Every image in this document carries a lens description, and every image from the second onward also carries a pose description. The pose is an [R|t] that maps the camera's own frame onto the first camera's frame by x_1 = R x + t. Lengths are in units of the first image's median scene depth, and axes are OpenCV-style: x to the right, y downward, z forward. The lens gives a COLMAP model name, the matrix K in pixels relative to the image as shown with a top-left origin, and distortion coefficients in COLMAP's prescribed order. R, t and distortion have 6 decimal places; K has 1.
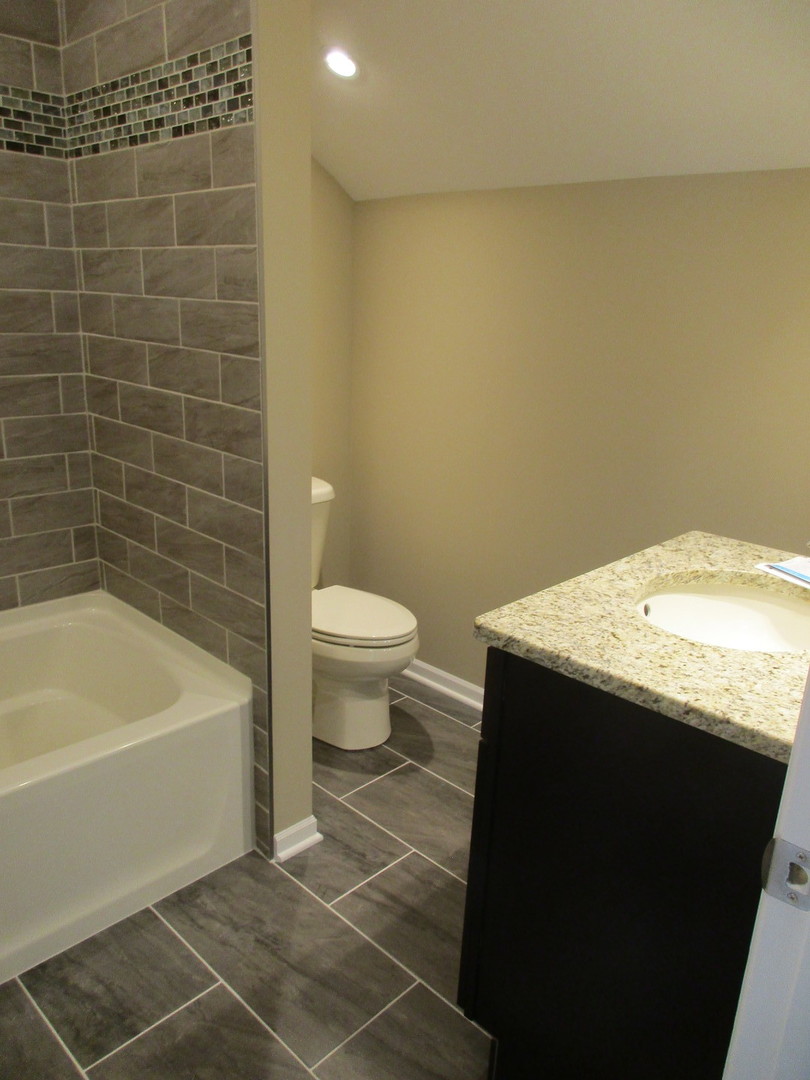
lens RADIAL K [[798.2, 0, 405.8], [0, 798.2, 543.7], [0, 0, 1]] dist [-0.011017, 0.008278]
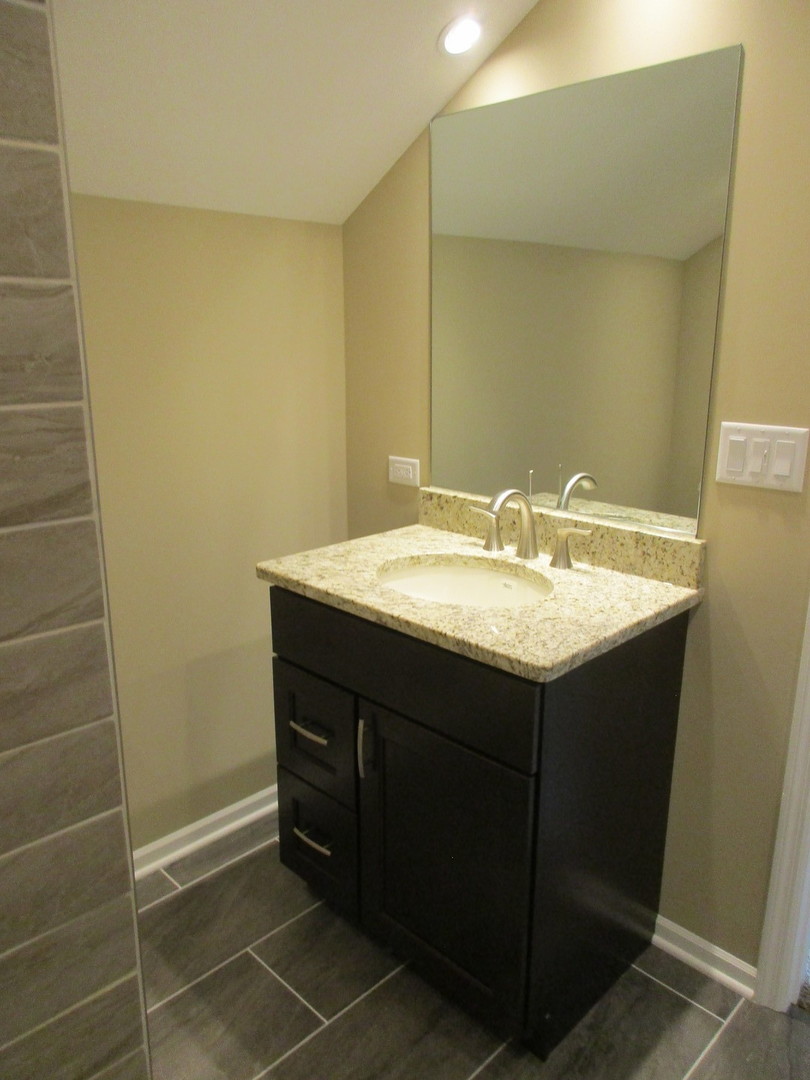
lens RADIAL K [[798.2, 0, 405.1], [0, 798.2, 535.2], [0, 0, 1]] dist [-0.011017, 0.008278]
pose [[0.011343, -0.292993, 0.956047, -0.678897], [0.293039, 0.915105, 0.276969, -0.316325], [-0.956033, 0.277018, 0.096238, 0.825932]]
